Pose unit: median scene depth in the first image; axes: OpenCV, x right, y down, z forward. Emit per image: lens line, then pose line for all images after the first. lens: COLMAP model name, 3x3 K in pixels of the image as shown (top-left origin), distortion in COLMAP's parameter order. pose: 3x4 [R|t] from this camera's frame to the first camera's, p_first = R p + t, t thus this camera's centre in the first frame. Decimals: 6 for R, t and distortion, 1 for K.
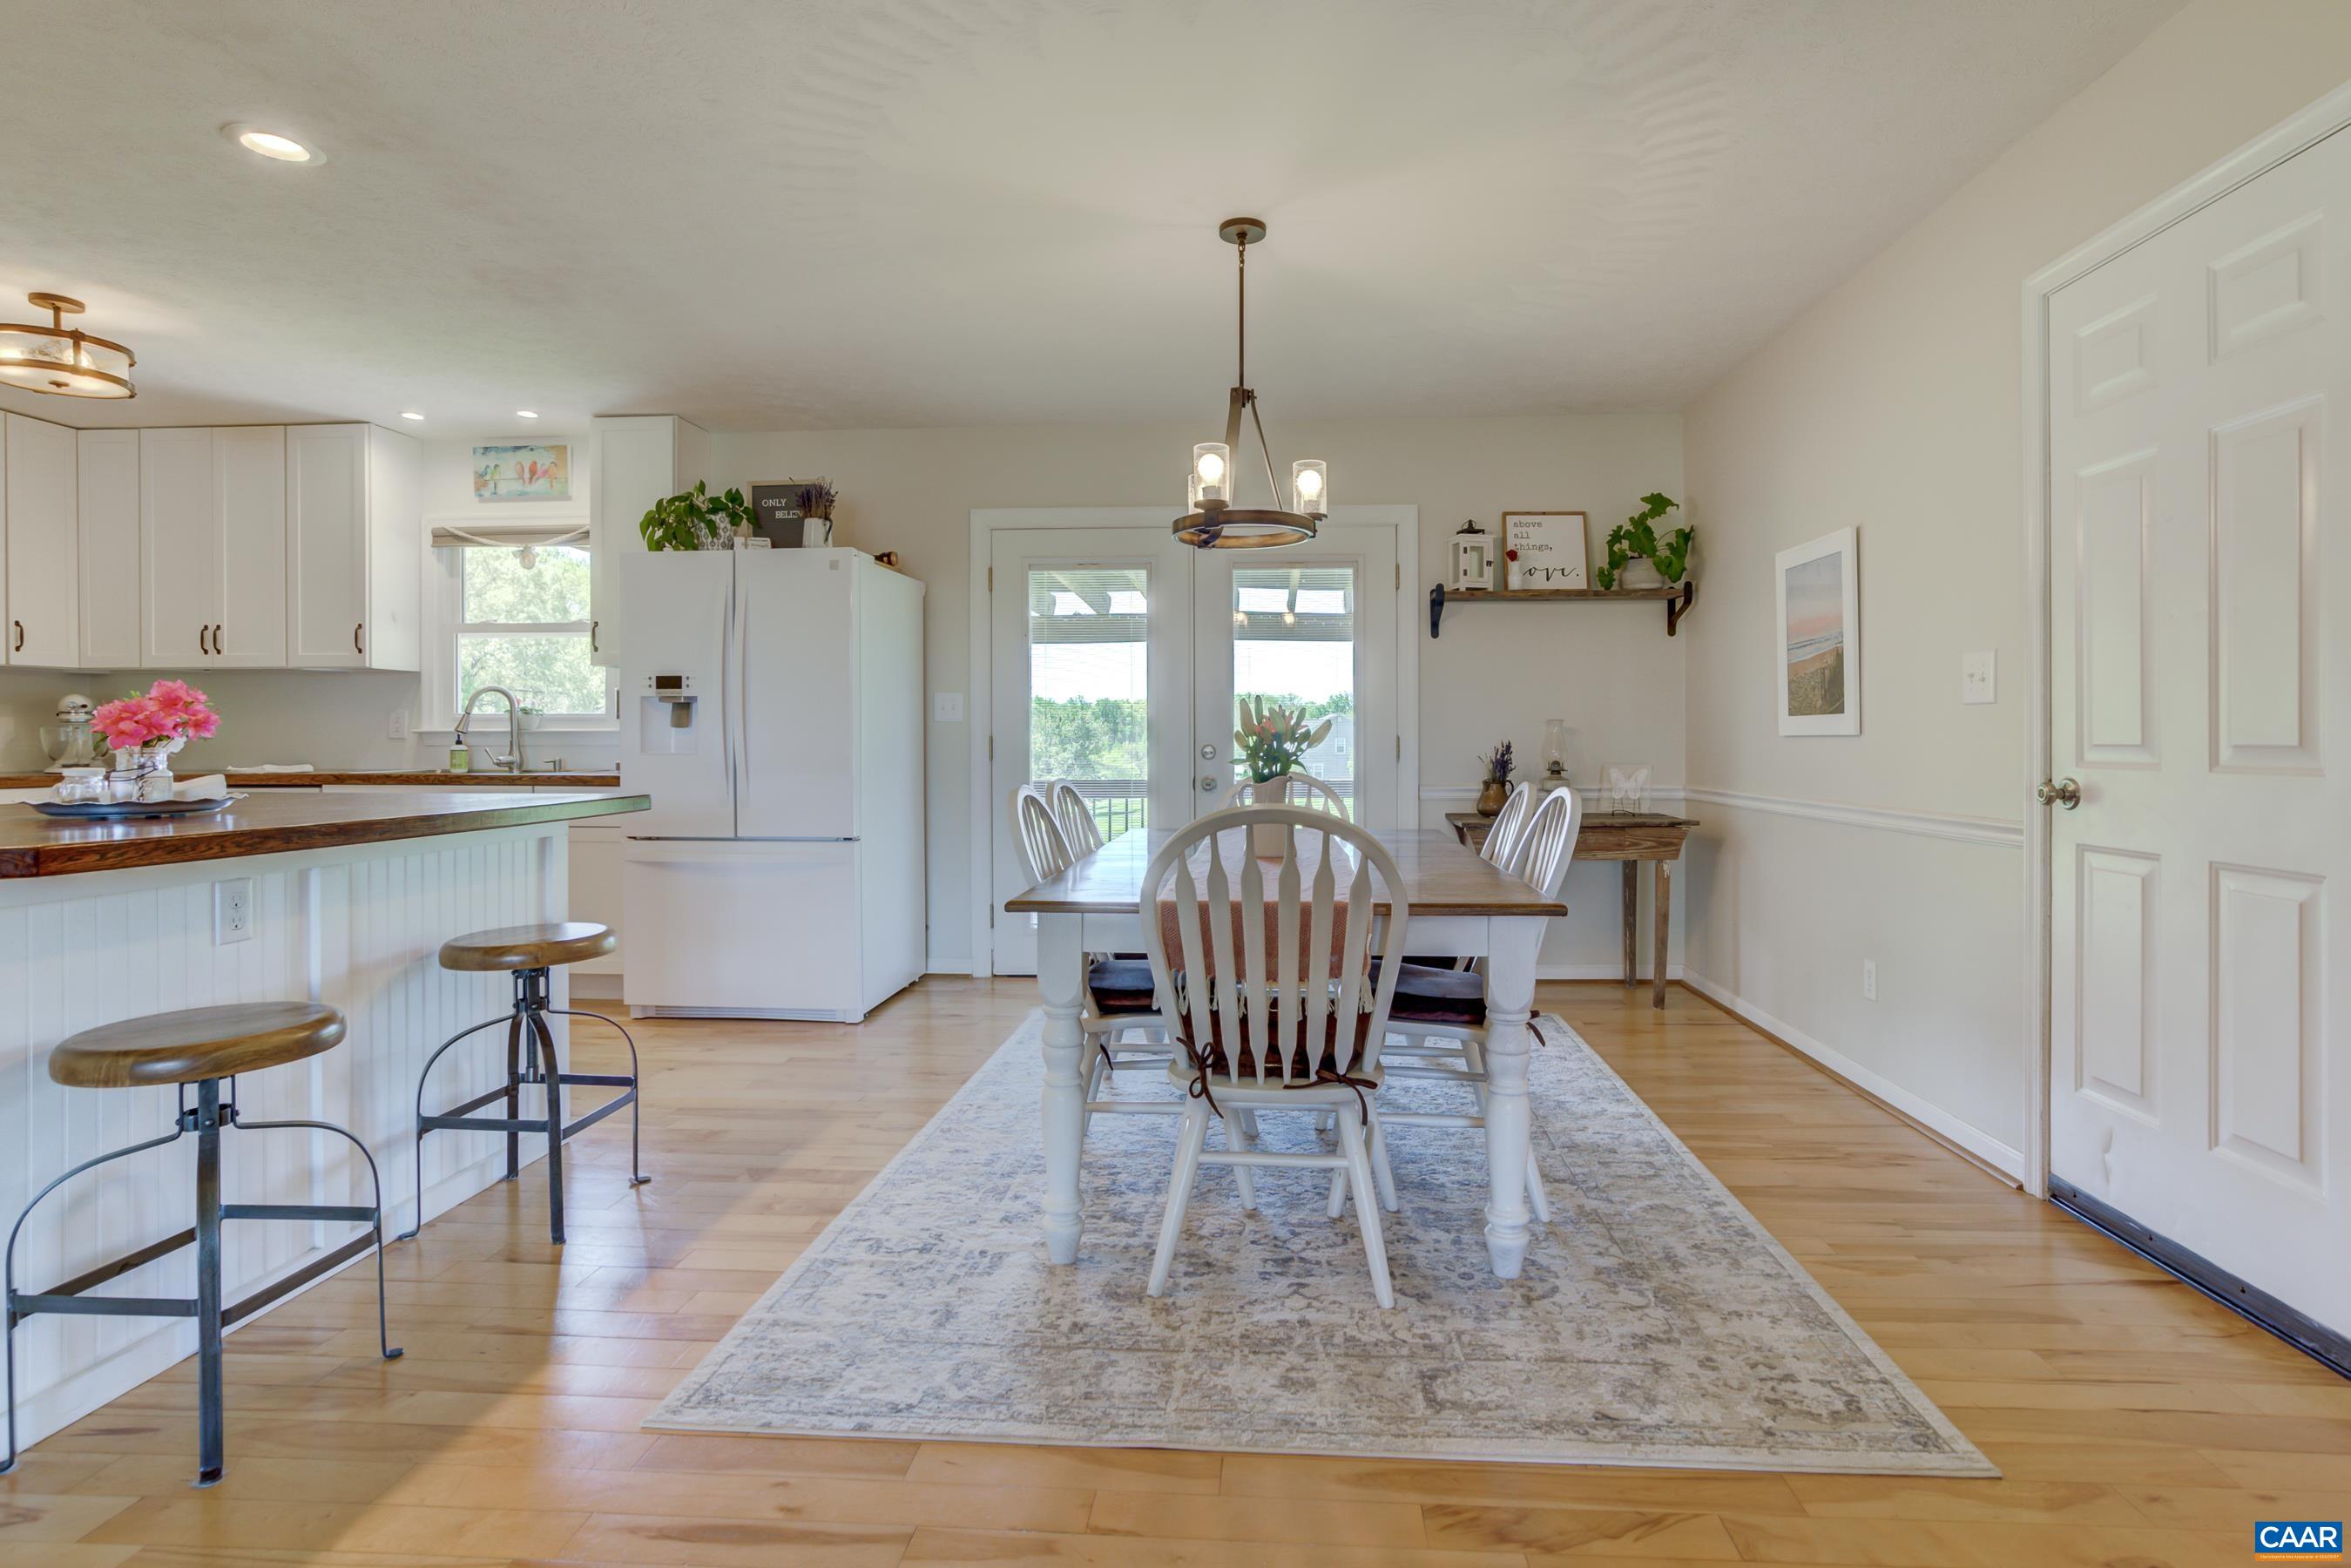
lens RADIAL K [[1140.7, 0, 1217.2], [0, 1140.7, 730.0], [0, 0, 1]] dist [-0.034764, 0.011474]
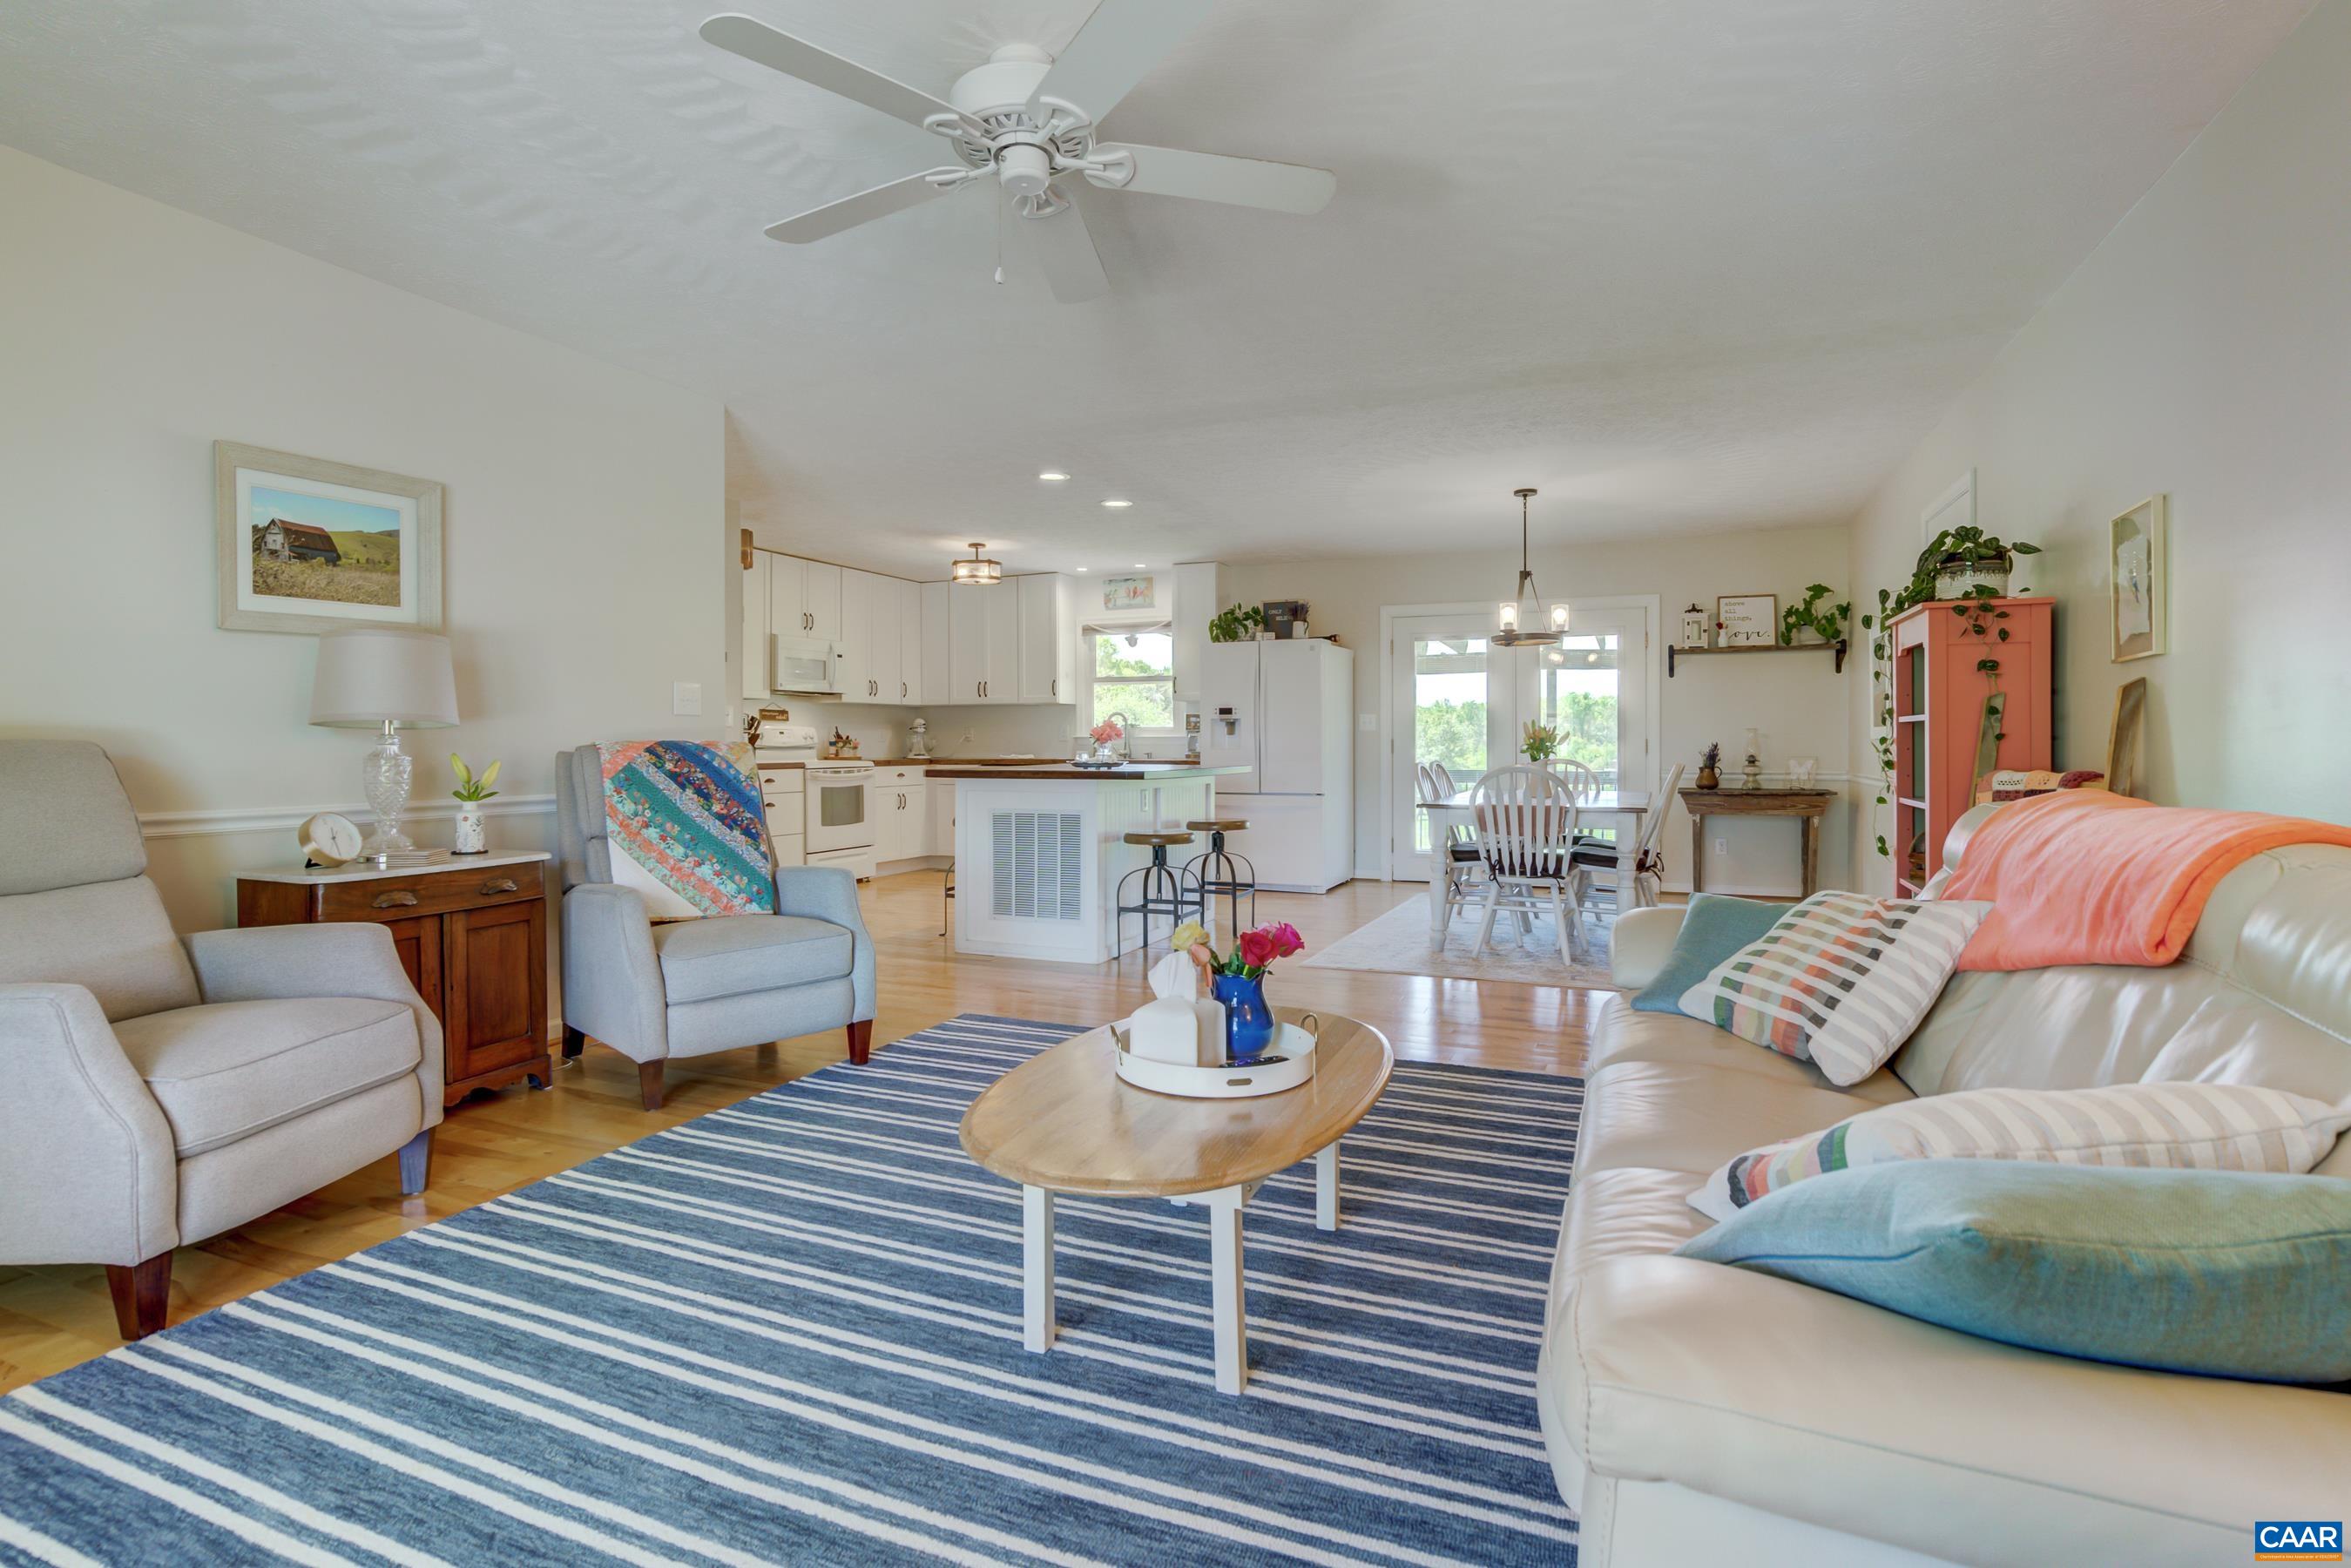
lens RADIAL K [[1140.7, 0, 1186.0], [0, 1140.7, 750.5], [0, 0, 1]] dist [-0.034764, 0.011474]
pose [[0.941565, 0.002137, -0.336824, 0.088778], [0.003277, 0.999874, 0.015503, -0.005667], [0.336815, -0.015700, 0.941440, -0.740761]]
